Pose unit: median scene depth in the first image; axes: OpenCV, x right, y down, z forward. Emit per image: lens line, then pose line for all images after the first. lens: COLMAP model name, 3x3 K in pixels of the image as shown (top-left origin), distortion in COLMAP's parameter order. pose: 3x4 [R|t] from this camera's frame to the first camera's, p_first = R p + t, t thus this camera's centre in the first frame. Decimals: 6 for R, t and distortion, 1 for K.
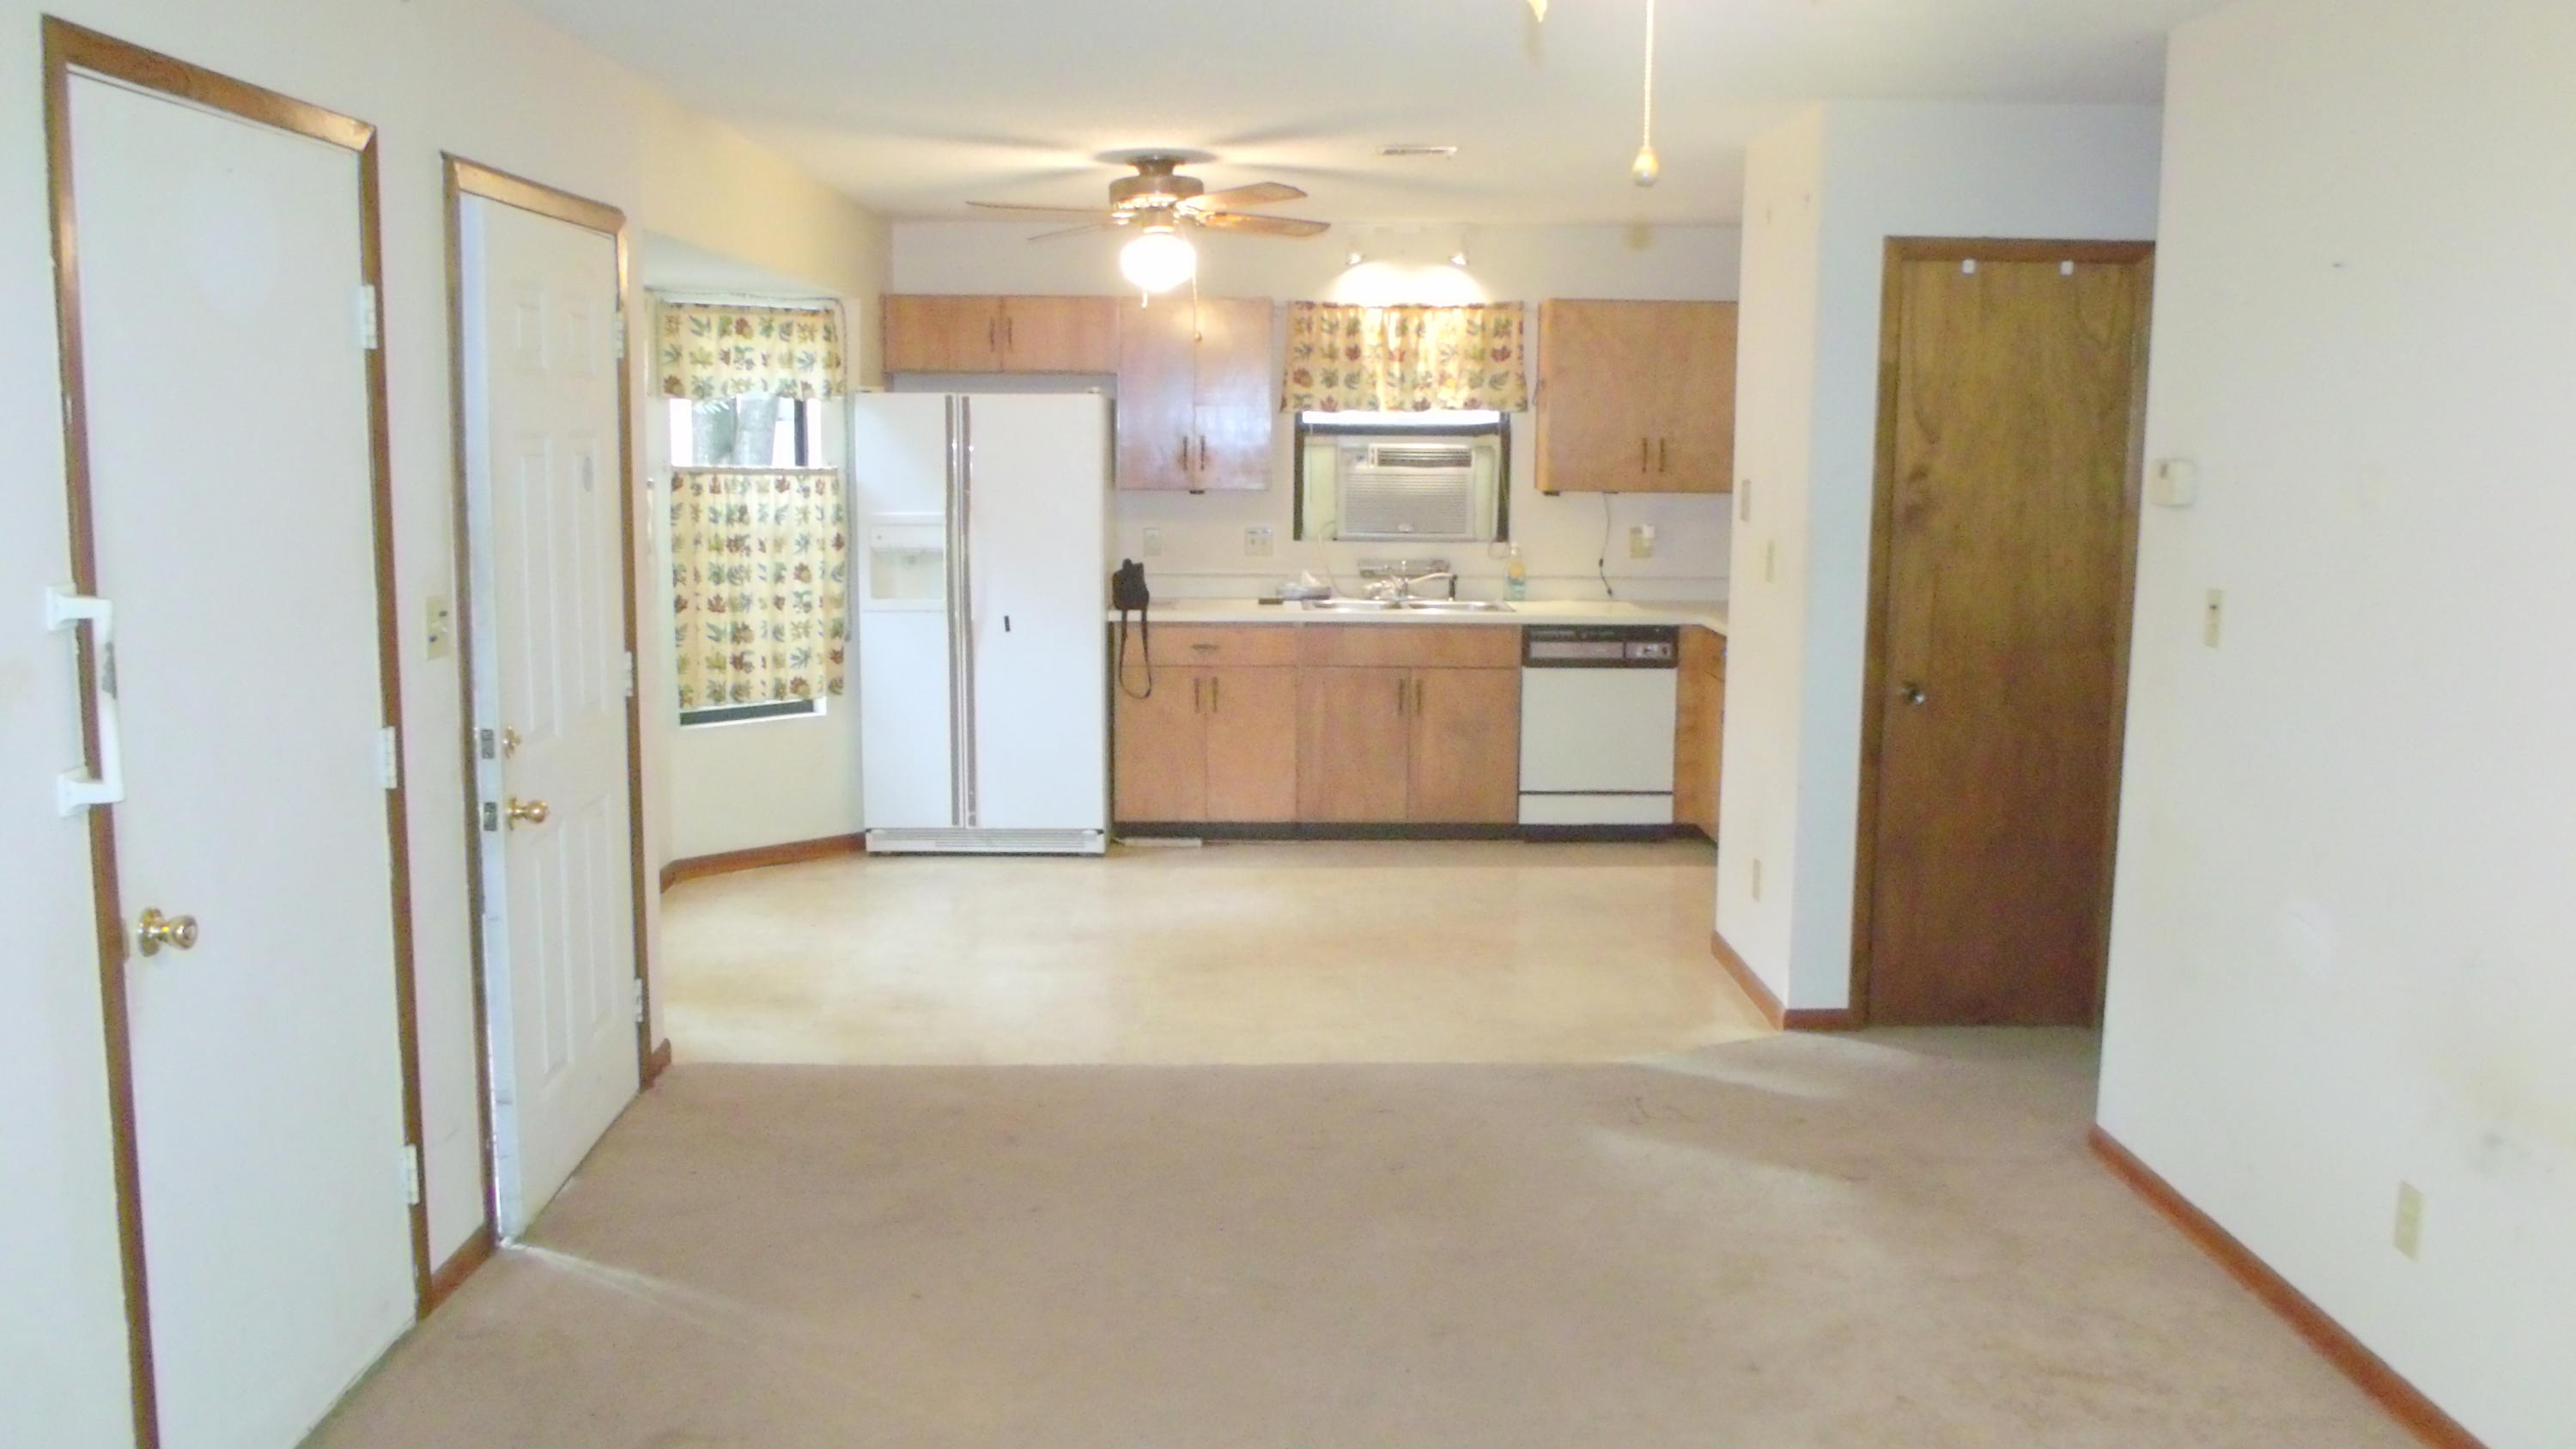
lens RADIAL K [[2051.4, 0, 1285.6], [0, 2051.4, 729.3], [0, 0, 1]] dist [-0.036933, -0.002305]
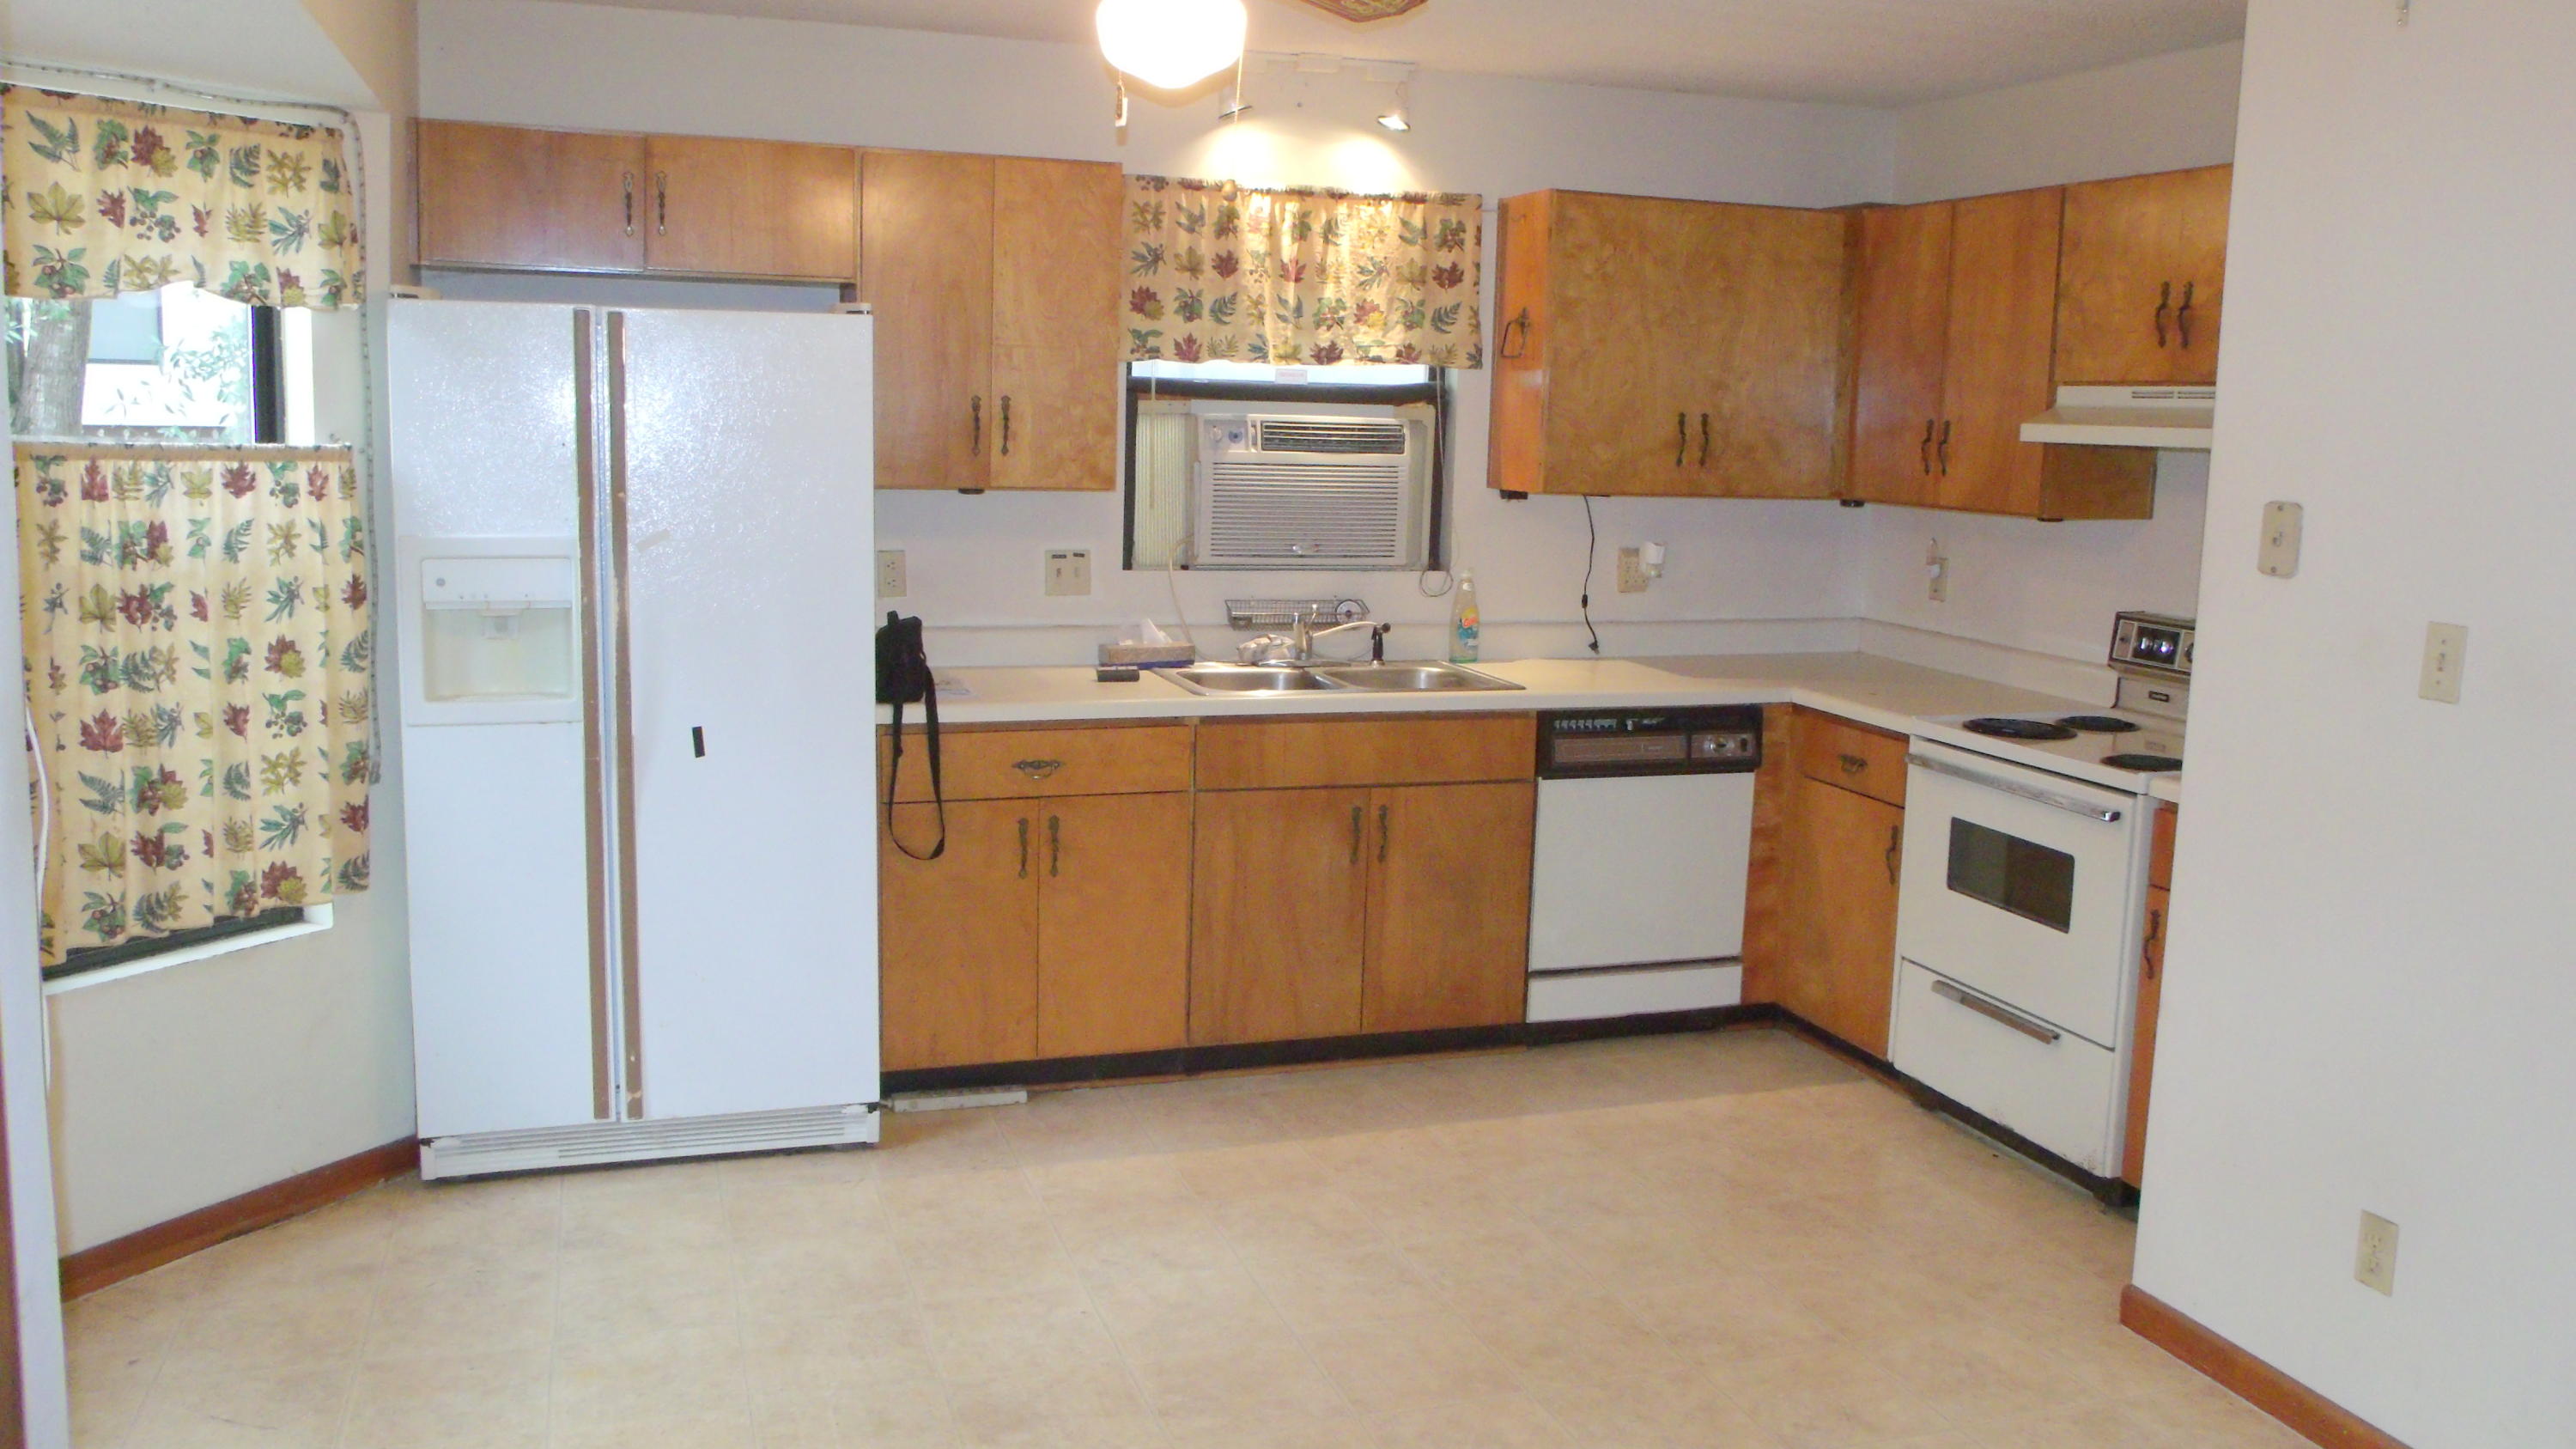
lens RADIAL K [[2051.4, 0, 1293.4], [0, 2051.4, 709.6], [0, 0, 1]] dist [-0.036933, -0.002305]
pose [[0.952747, -0.026174, 0.302637, -0.144231], [0.023953, 0.999652, 0.011048, -0.059946], [-0.302820, -0.003277, 0.953042, 0.430934]]
